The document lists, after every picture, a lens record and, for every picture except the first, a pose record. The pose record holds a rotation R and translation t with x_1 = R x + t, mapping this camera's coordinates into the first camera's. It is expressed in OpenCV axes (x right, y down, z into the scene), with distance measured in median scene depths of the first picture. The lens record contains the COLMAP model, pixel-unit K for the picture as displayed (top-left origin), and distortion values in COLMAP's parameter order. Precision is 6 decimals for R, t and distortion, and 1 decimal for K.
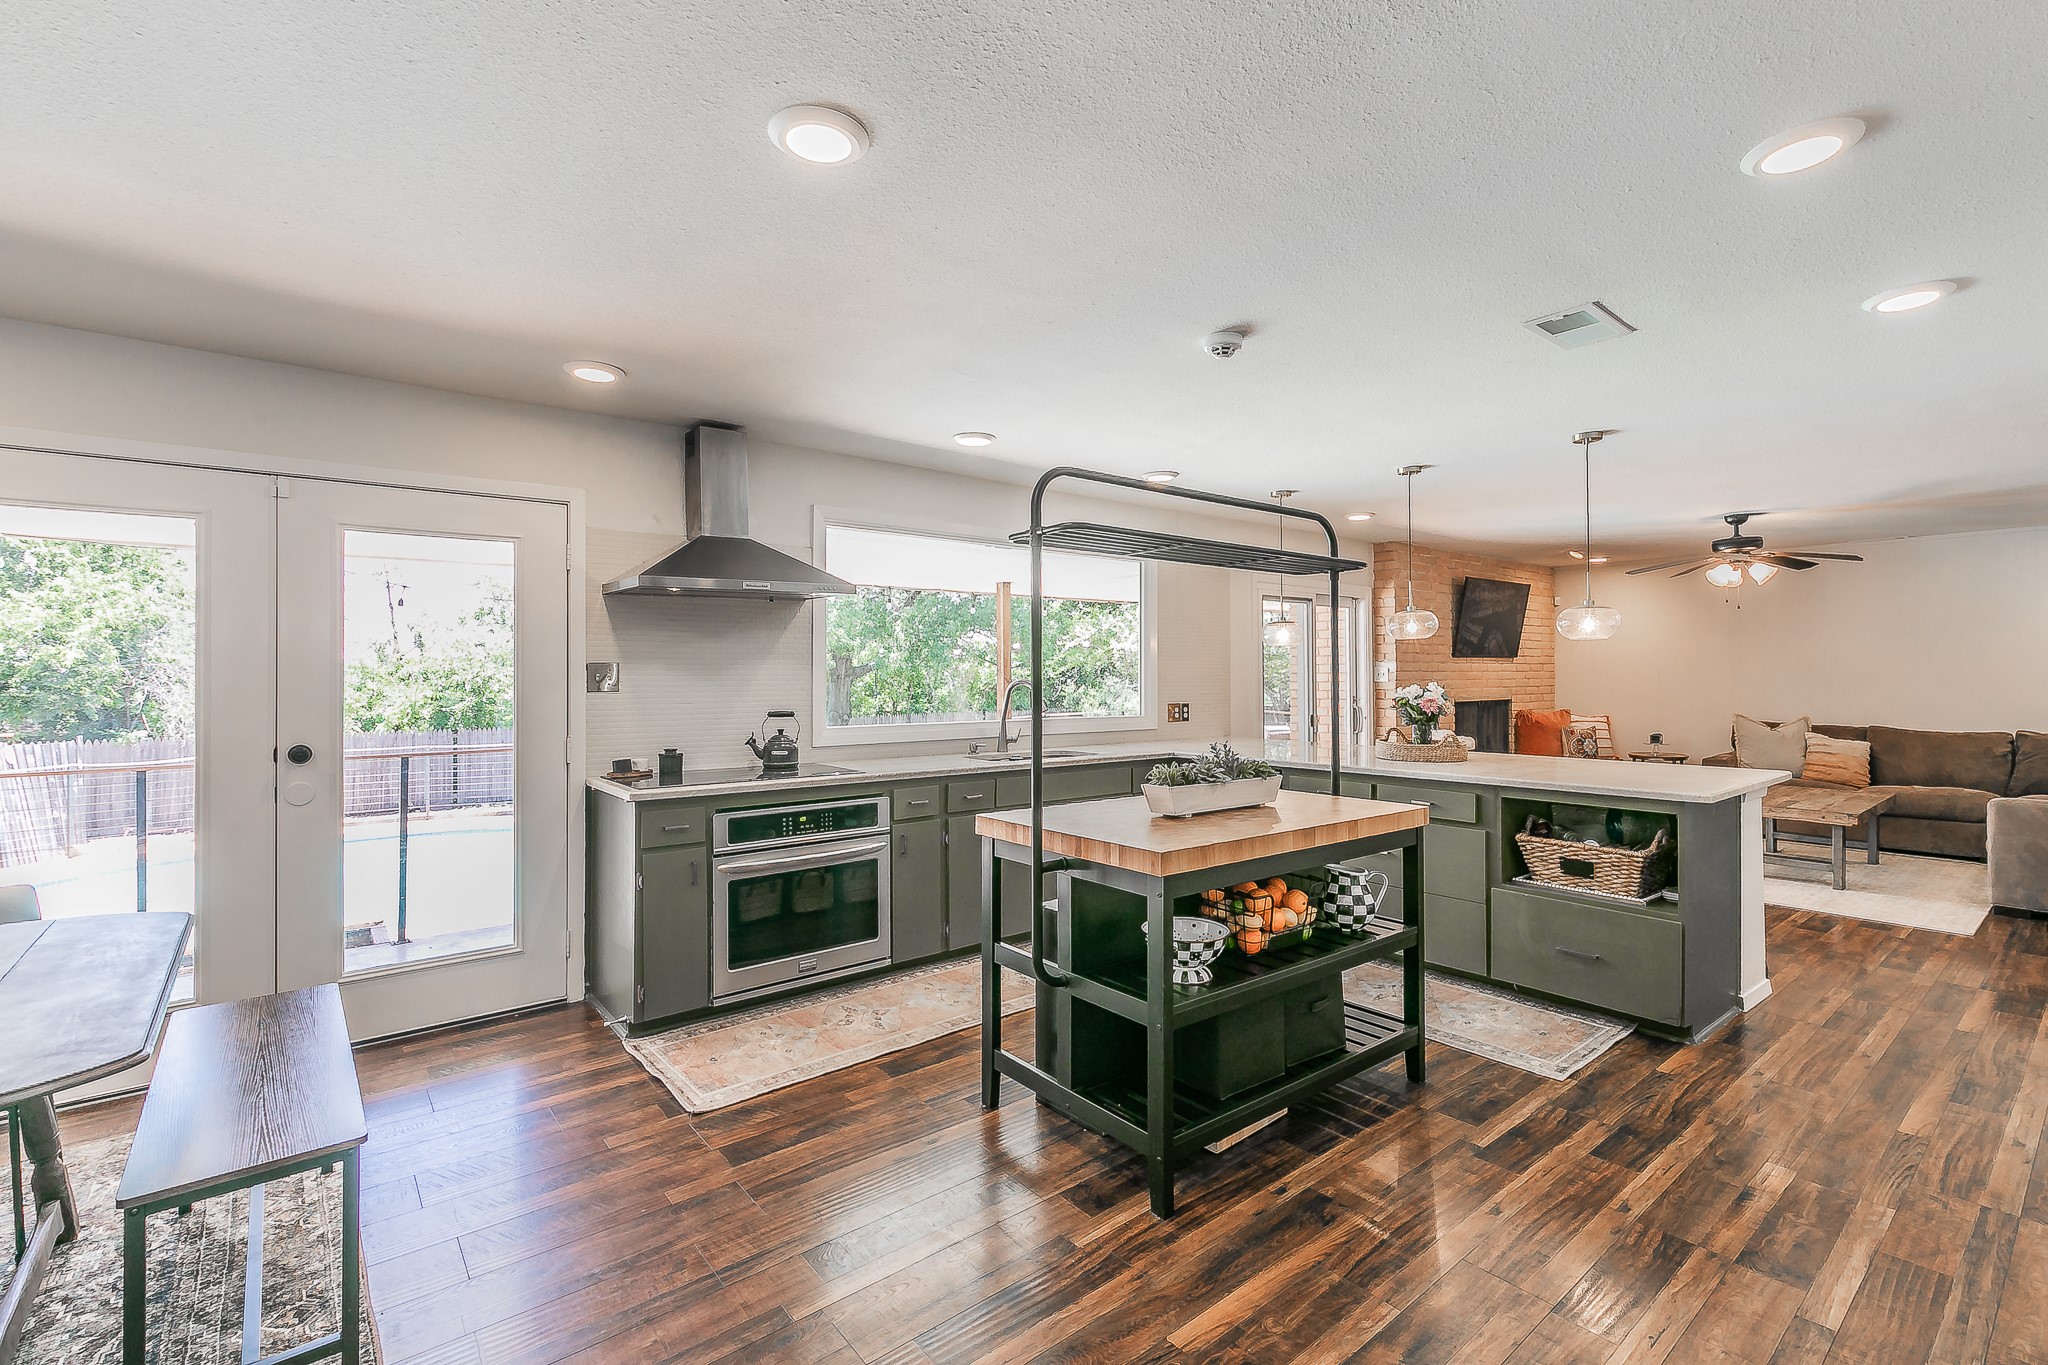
lens RADIAL K [[886.5, 0, 1059.5], [0, 886.5, 668.7], [0, 0, 1]] dist [0.000787, 0.000250]
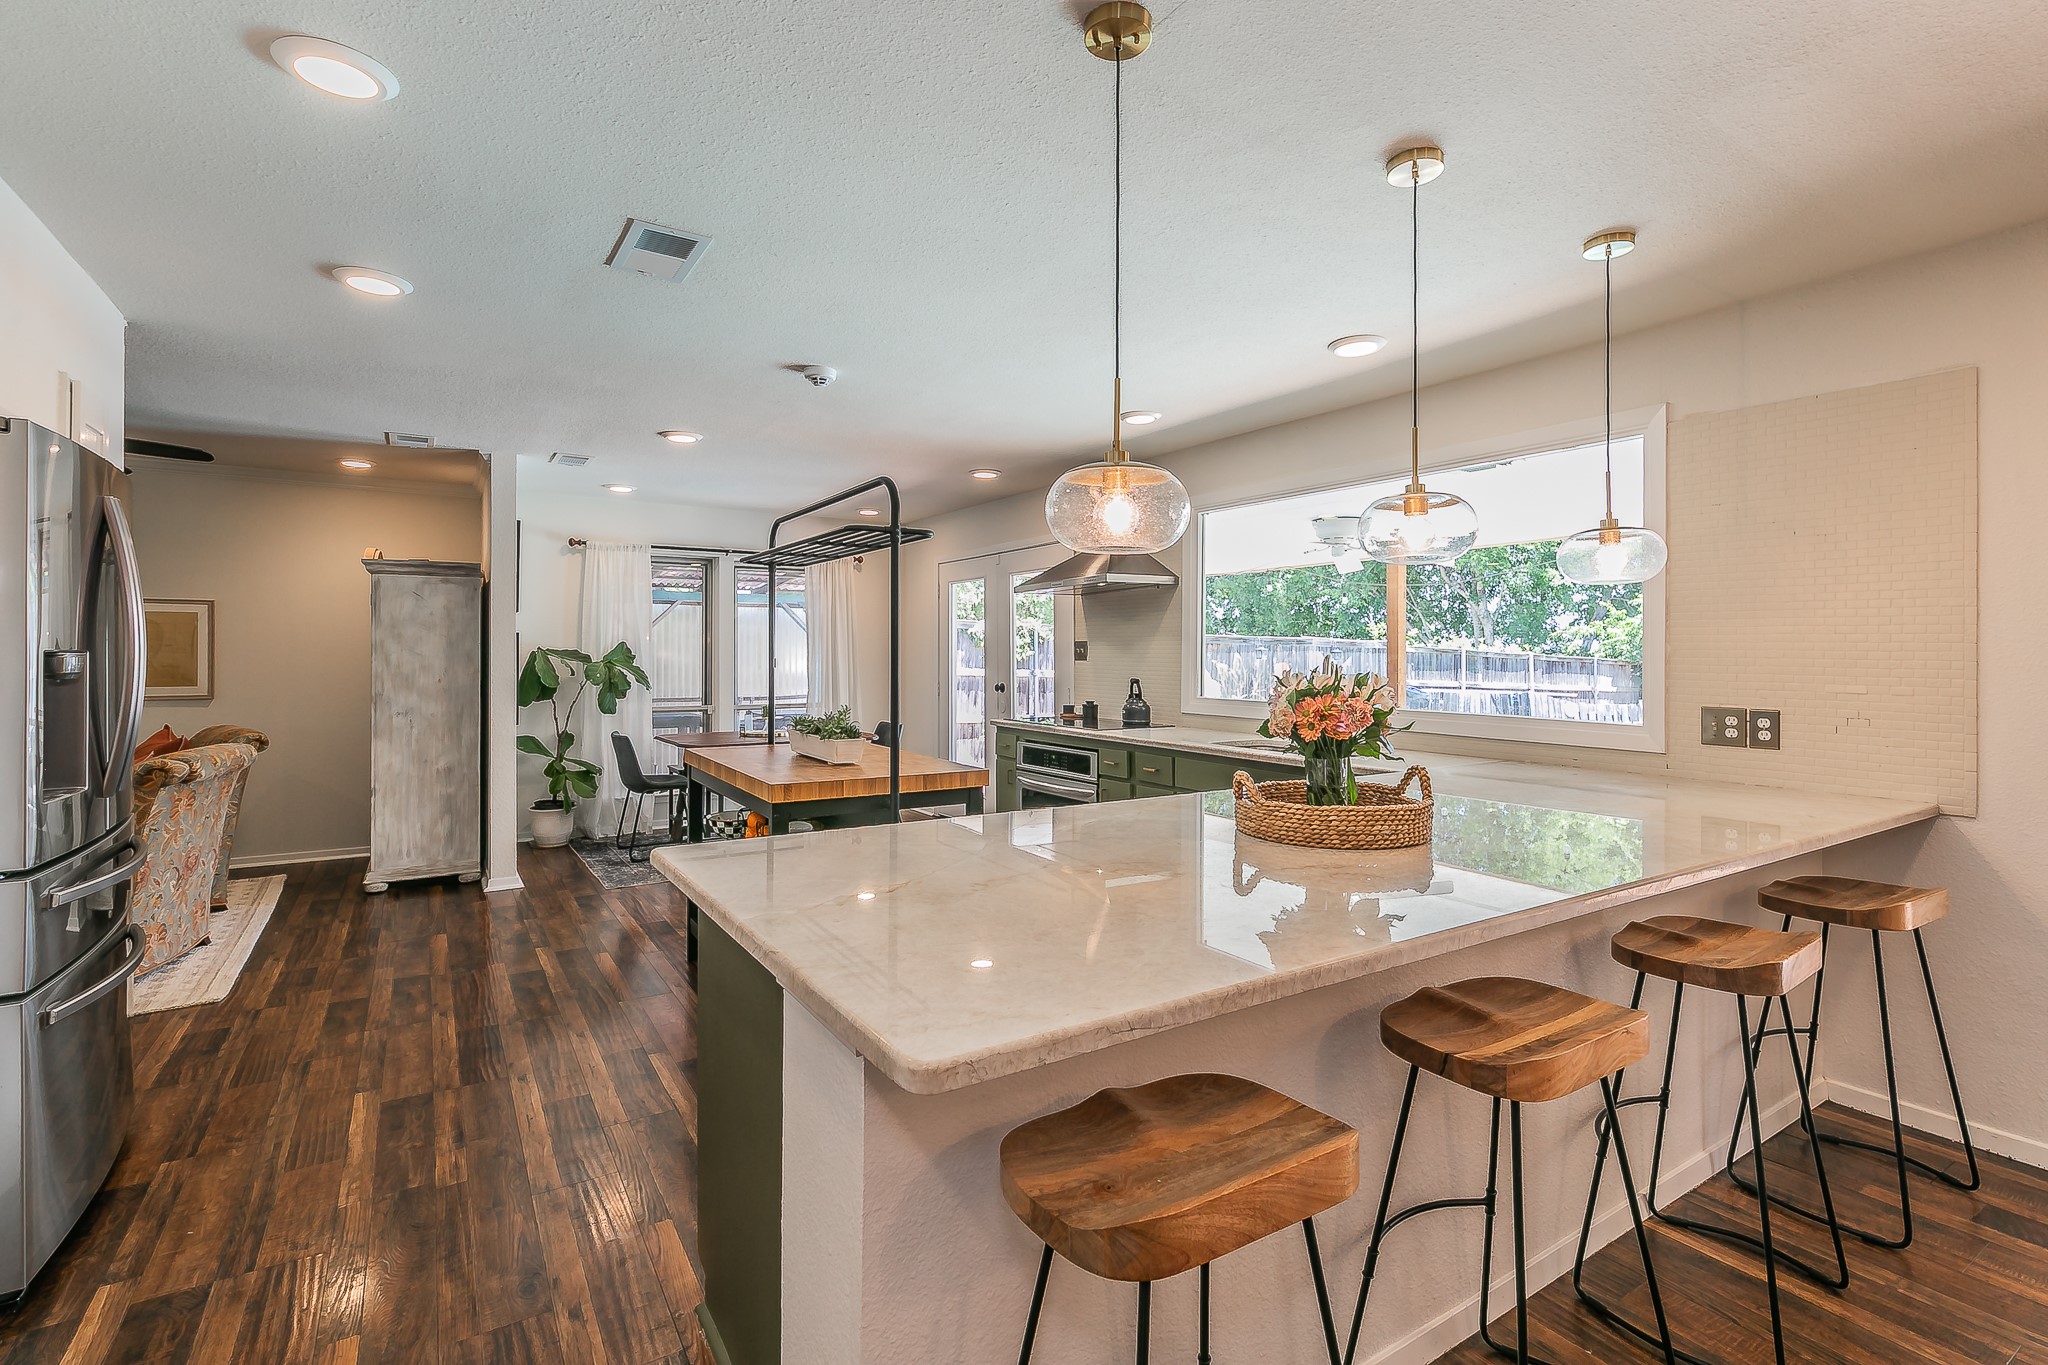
lens RADIAL K [[937.5, 0, 1014.6], [0, 937.5, 655.0], [0, 0, 1]] dist [-0.003905, -0.000634]
pose [[-0.120126, 0.001599, -0.992757, 0.682134], [0.003060, 0.999995, 0.001240, 0.008813], [0.992754, -0.002888, -0.120130, 0.680230]]
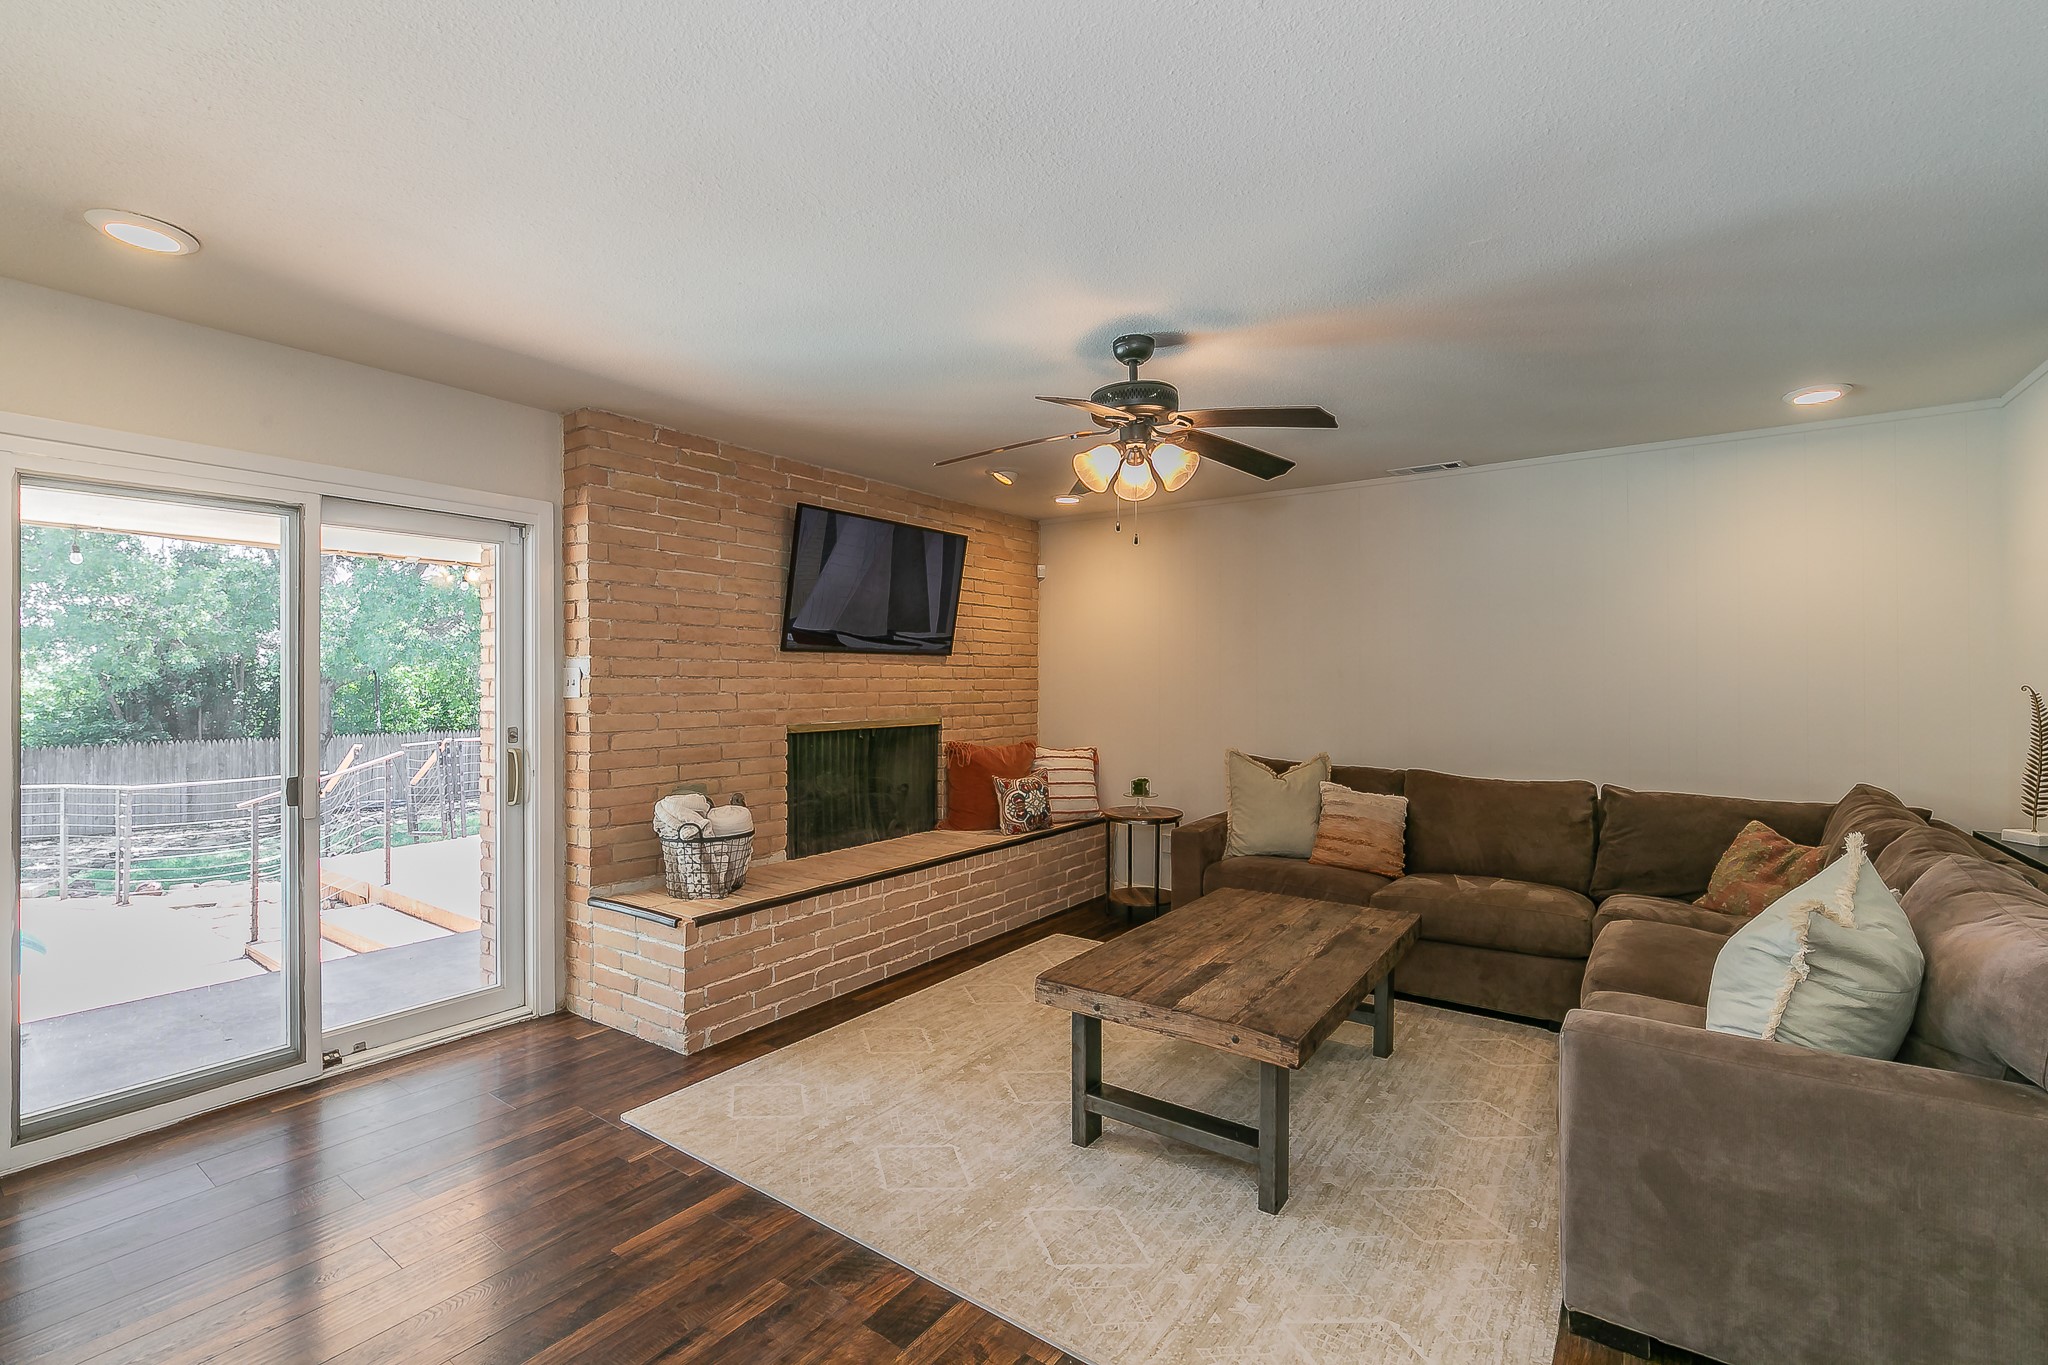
lens RADIAL K [[886.8, 0, 1056.5], [0, 886.8, 682.1], [0, 0, 1]] dist [-0.000235, 0.000042]
pose [[0.958806, 0.002411, 0.284052, 0.601266], [-0.004275, 0.999973, 0.005945, 0.002643], [-0.284030, -0.006914, 0.958790, 0.574491]]
